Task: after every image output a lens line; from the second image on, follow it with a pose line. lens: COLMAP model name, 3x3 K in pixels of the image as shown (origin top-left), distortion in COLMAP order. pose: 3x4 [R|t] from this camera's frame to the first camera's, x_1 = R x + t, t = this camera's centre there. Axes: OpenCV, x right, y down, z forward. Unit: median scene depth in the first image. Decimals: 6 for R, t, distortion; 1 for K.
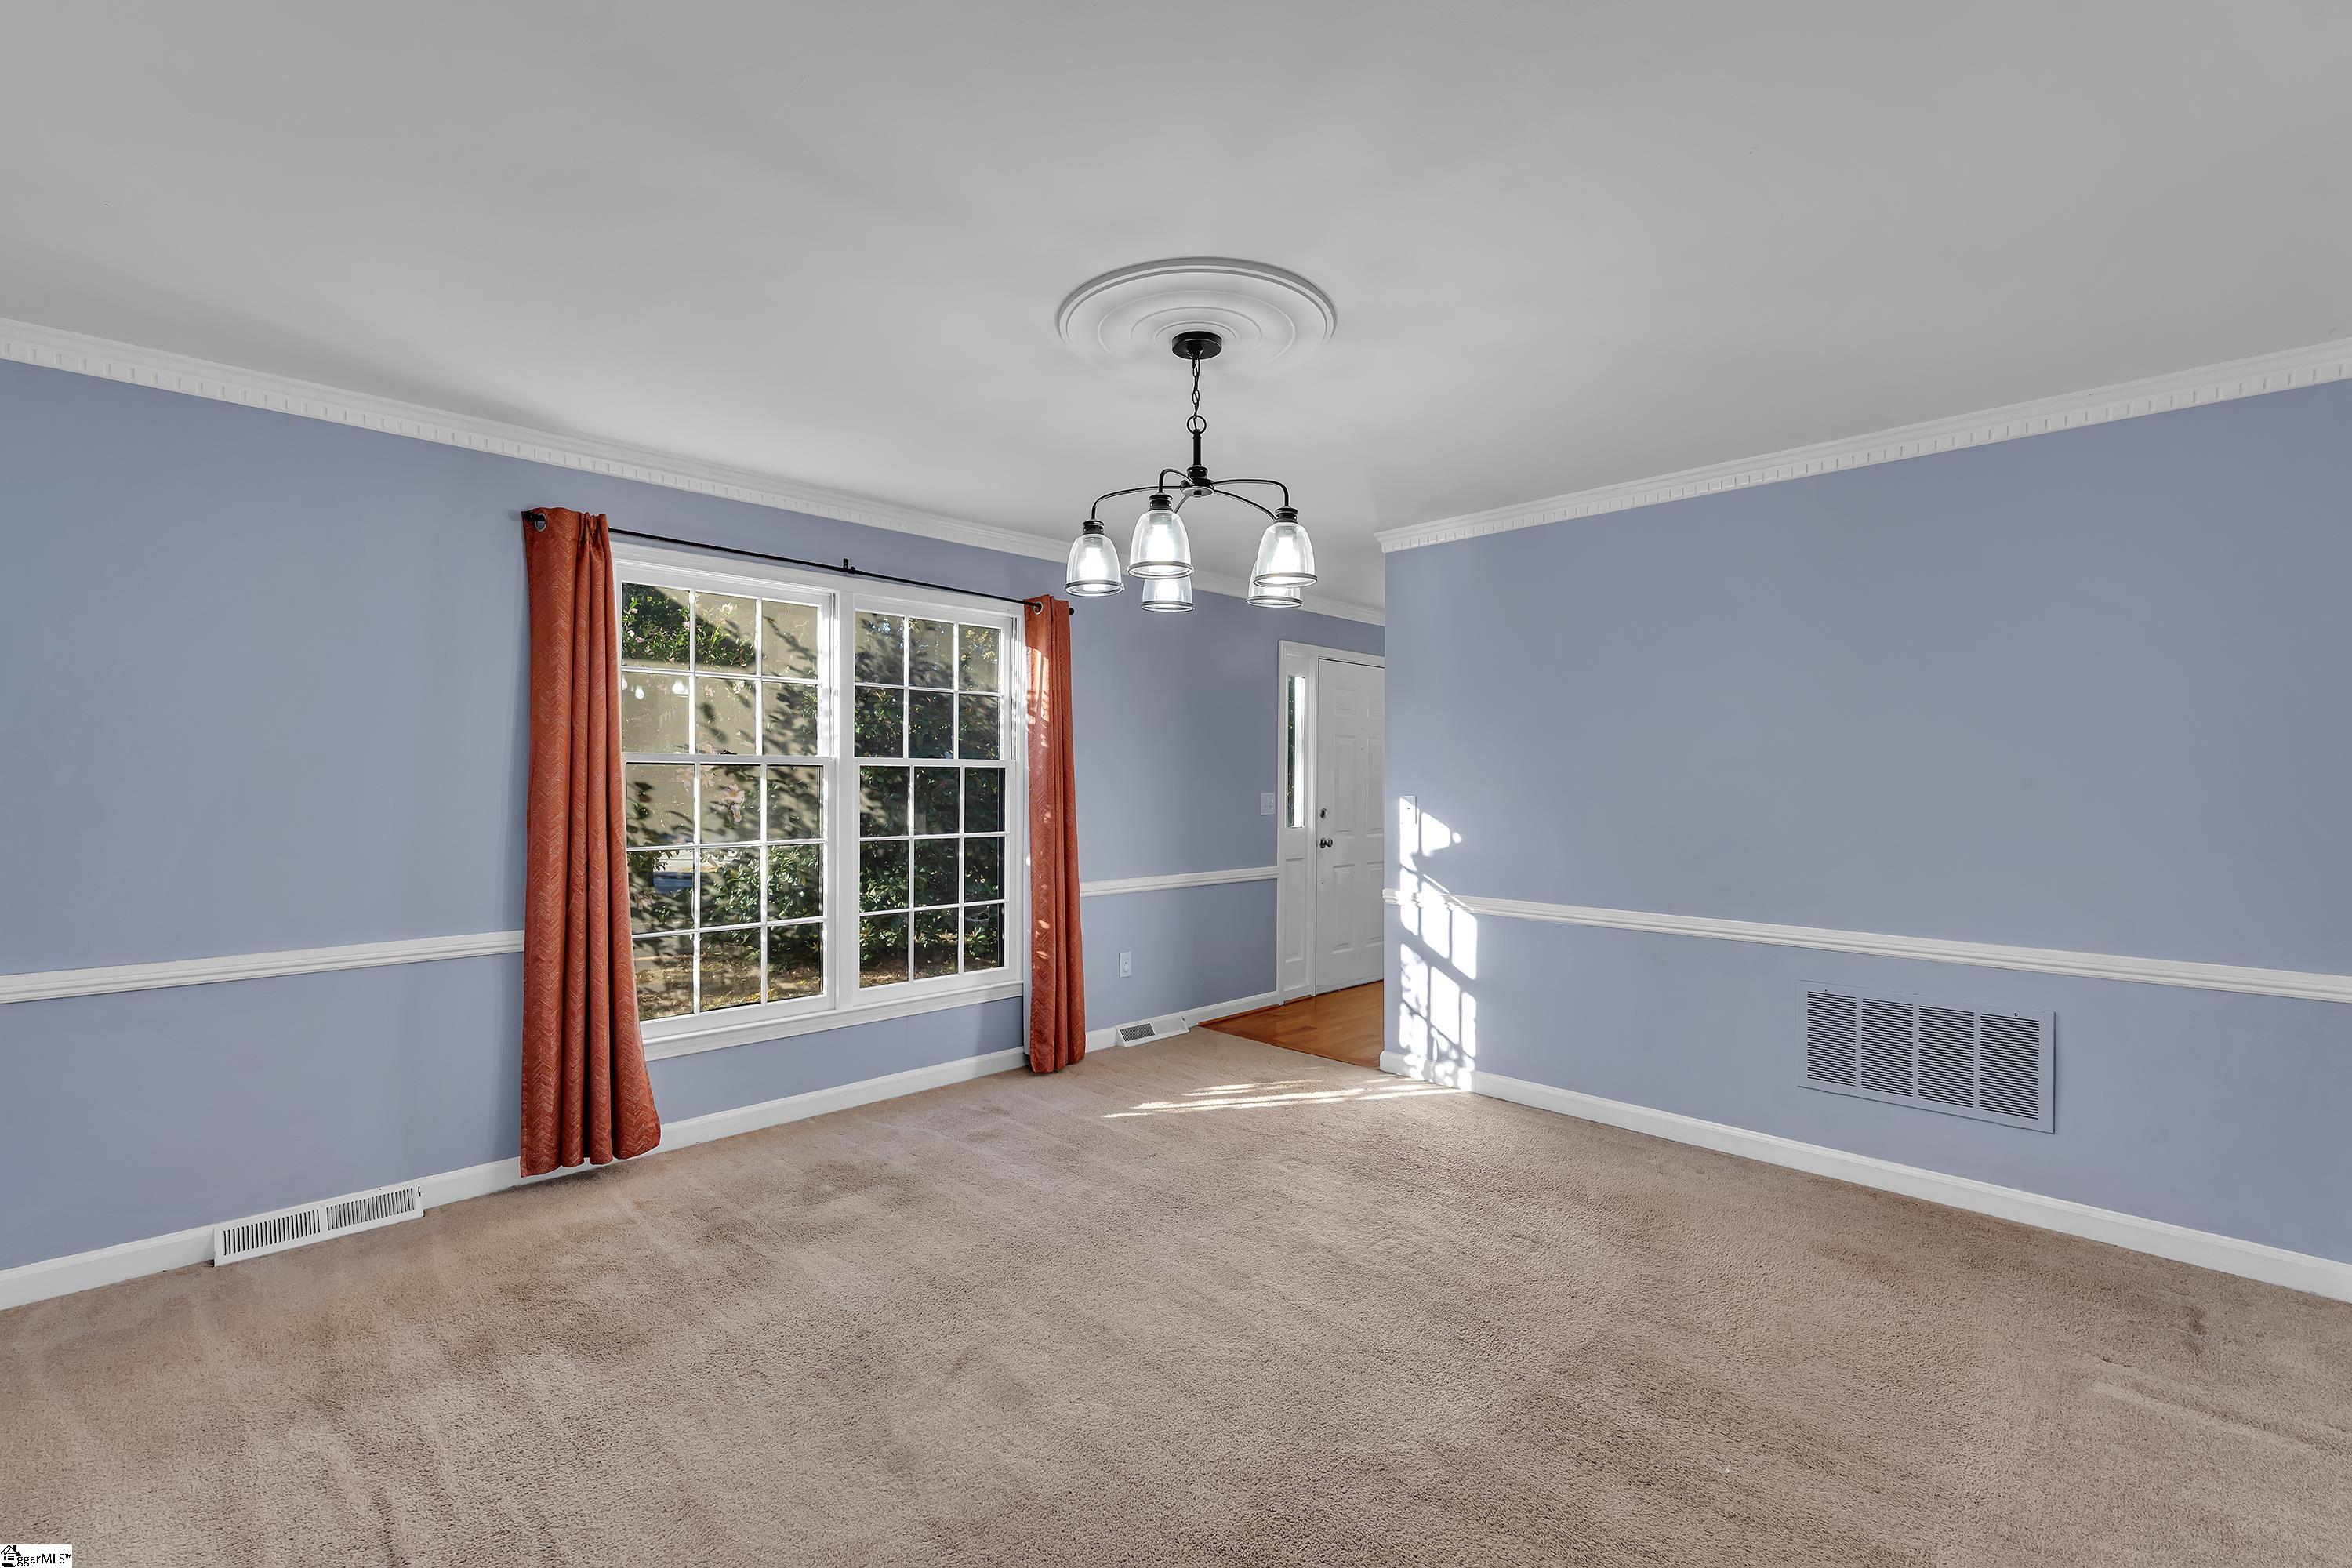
lens RADIAL K [[1051.3, 0, 1176.0], [0, 1051.3, 784.0], [0, 0, 1]] dist [0.000521, 0.000562]
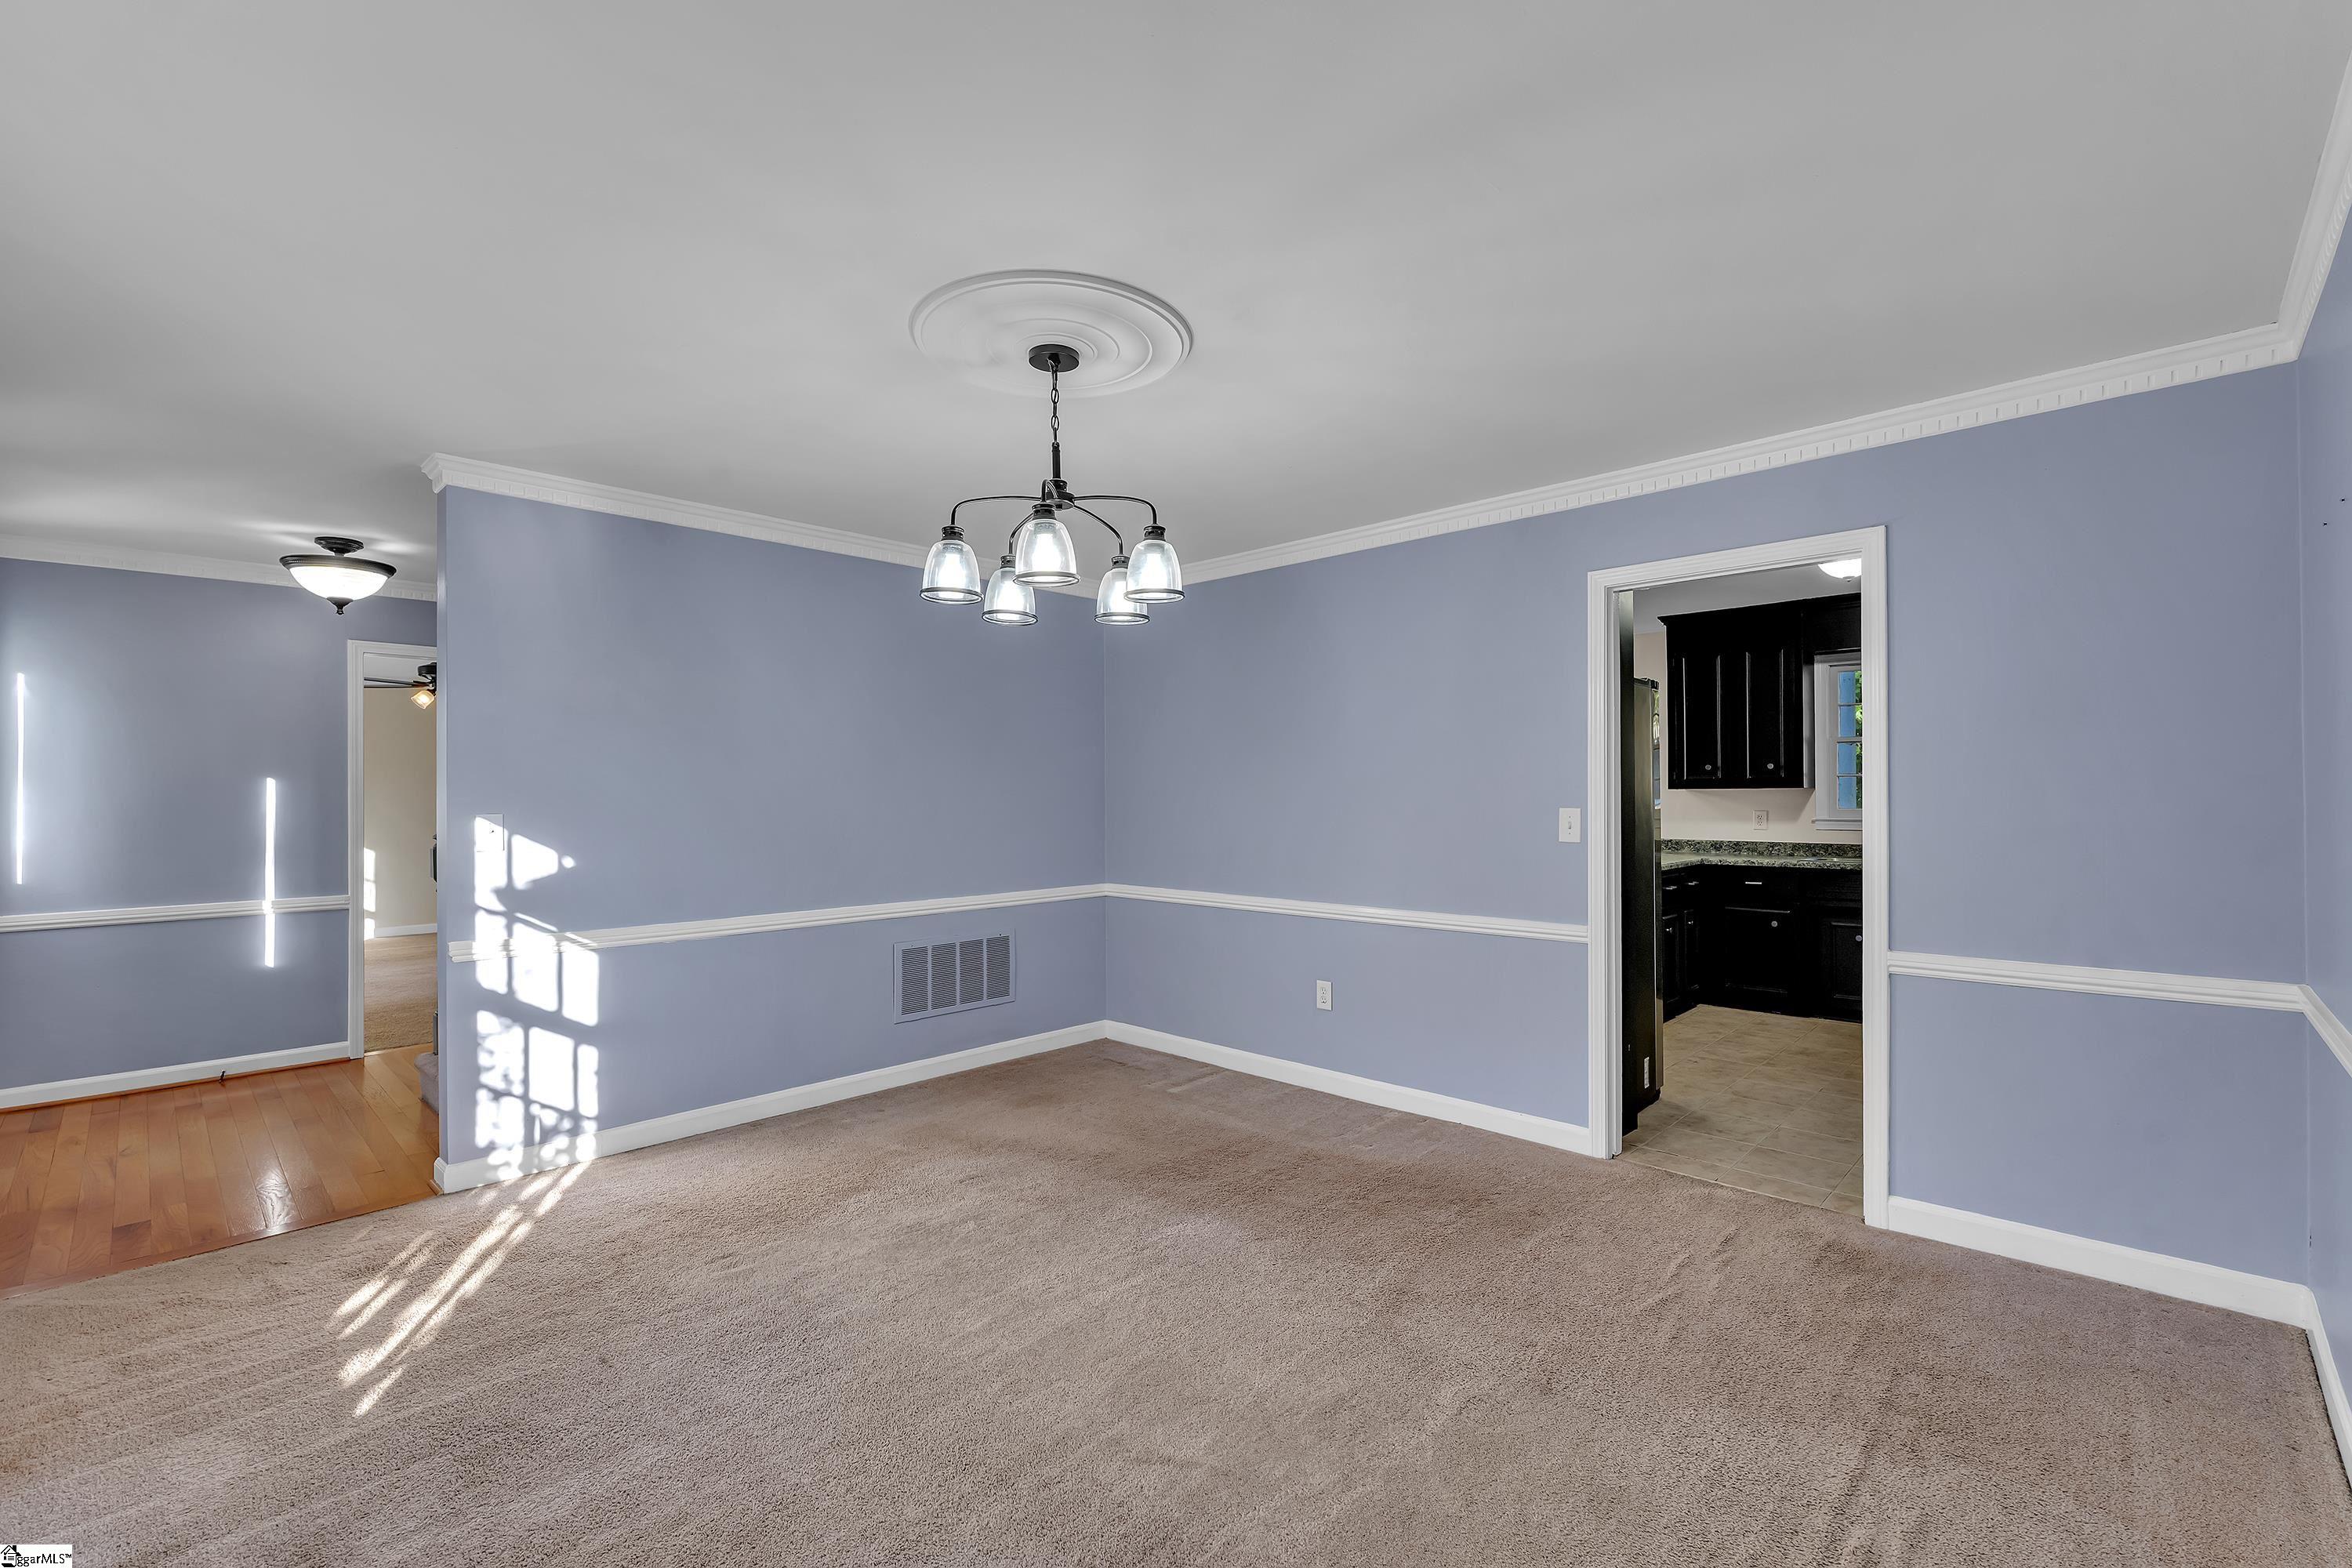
lens RADIAL K [[1051.3, 0, 1176.0], [0, 1051.3, 784.0], [0, 0, 1]] dist [0.000521, 0.000562]
pose [[-0.047283, 0.007337, 0.998855, -0.584678], [0.008188, 0.999942, -0.006957, -0.000933], [-0.998848, 0.007850, -0.047340, 0.556488]]
